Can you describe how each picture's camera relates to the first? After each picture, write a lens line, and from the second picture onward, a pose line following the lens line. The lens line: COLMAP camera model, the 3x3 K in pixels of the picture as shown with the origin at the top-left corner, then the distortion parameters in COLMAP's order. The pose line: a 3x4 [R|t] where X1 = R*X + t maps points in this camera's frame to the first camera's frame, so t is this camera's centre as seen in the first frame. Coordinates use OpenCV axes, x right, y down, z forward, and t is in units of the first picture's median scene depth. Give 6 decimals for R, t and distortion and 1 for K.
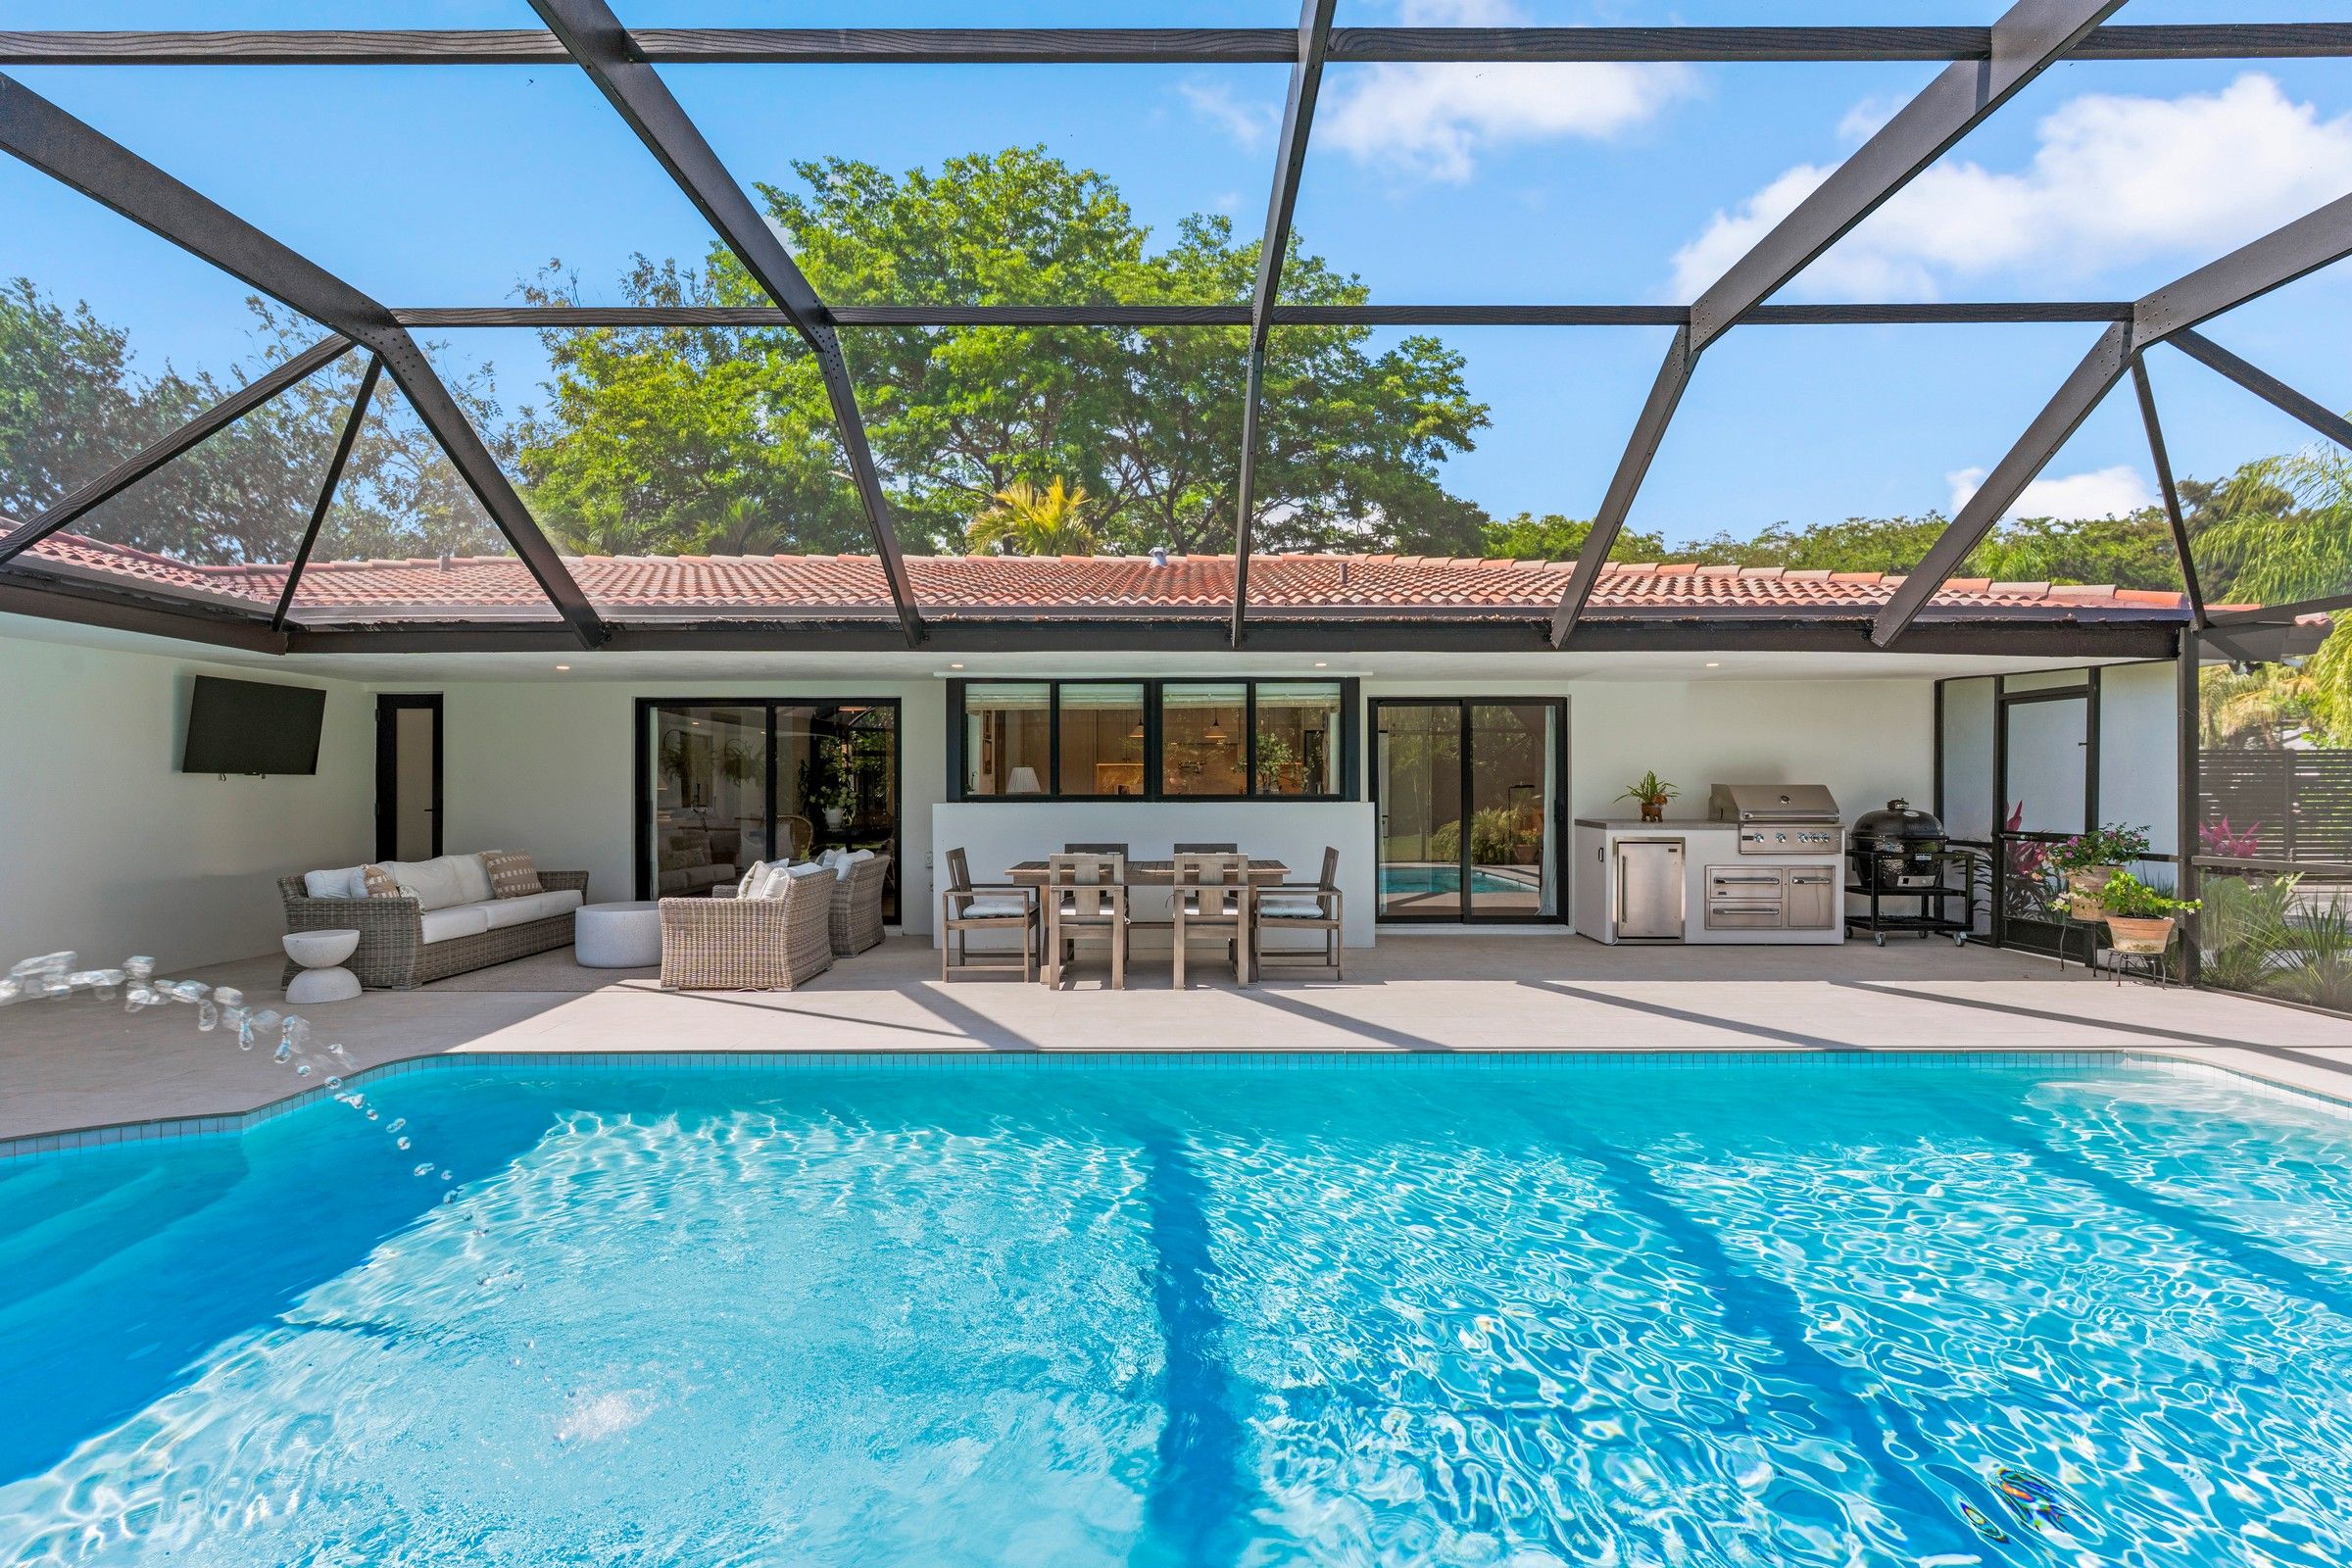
lens RADIAL K [[1112.7, 0, 1180.7], [0, 1112.7, 776.1], [0, 0, 1]] dist [-0.000550, -0.000463]
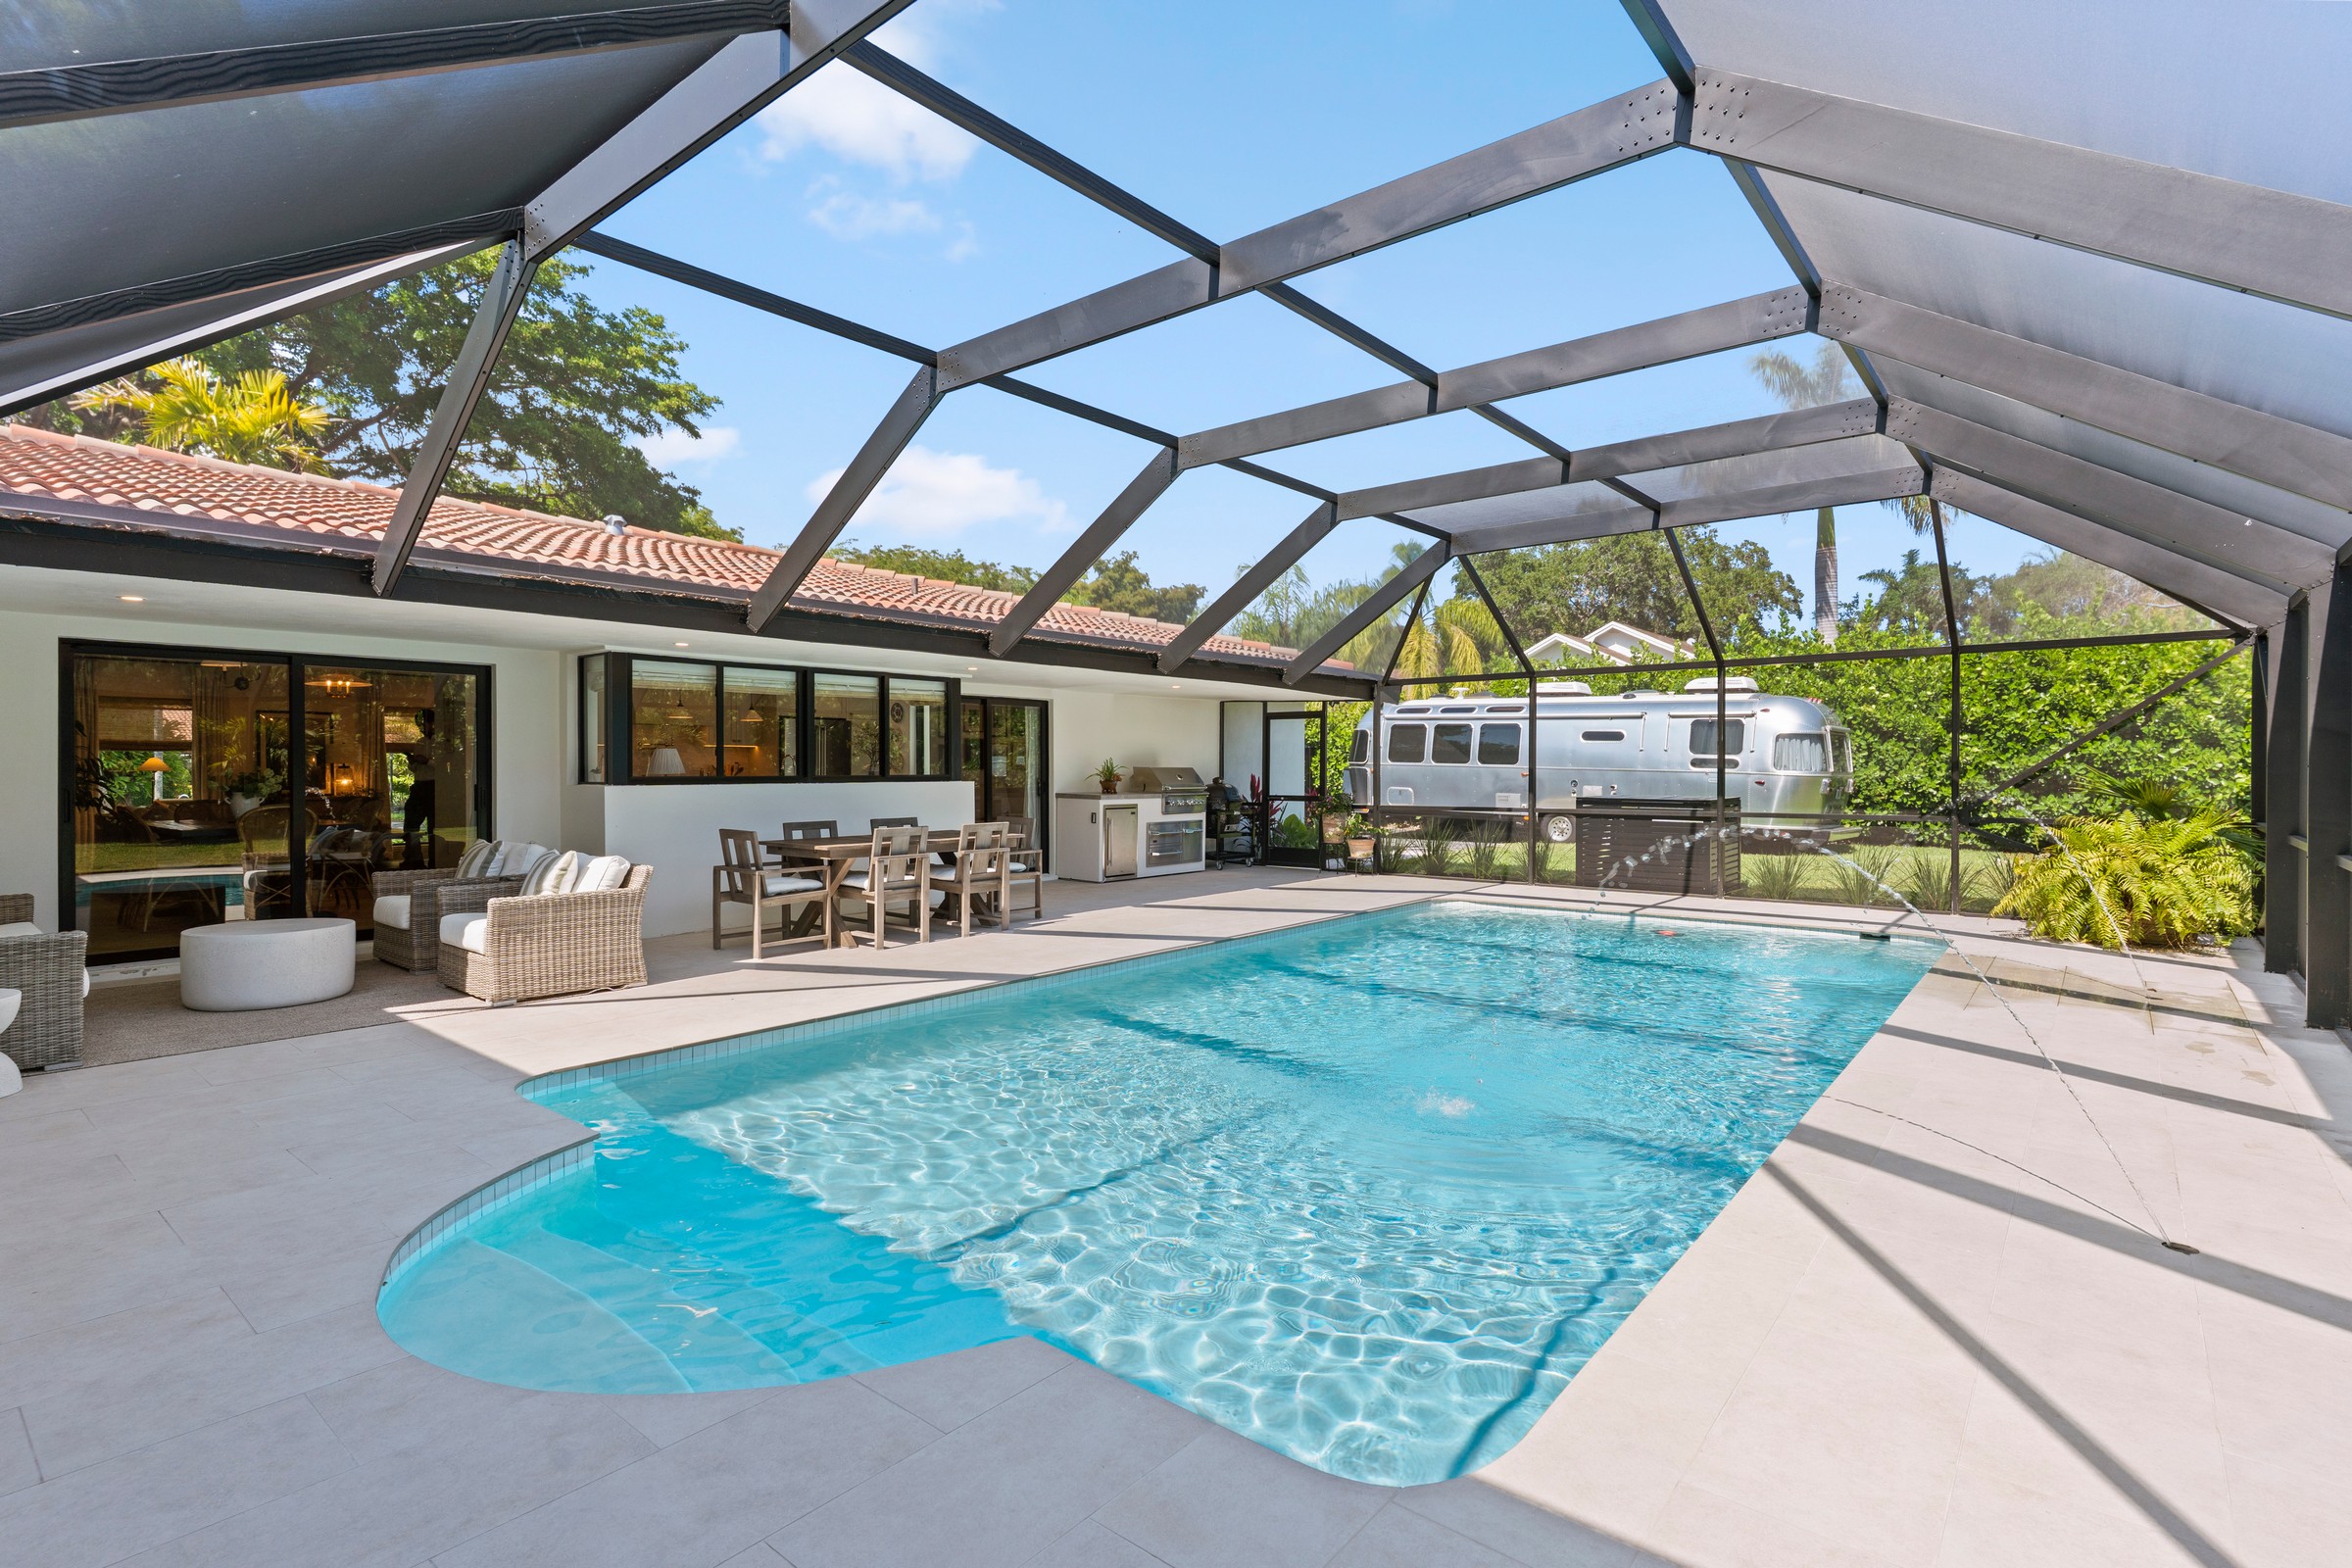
lens RADIAL K [[1116.8, 0, 1172.9], [0, 1116.8, 776.5], [0, 0, 1]] dist [-0.000711, 0.000571]
pose [[0.639919, -0.006045, 0.768418, -0.623025], [-0.006951, 0.999883, 0.013655, -0.000166], [-0.768411, -0.014079, 0.639802, 0.042655]]
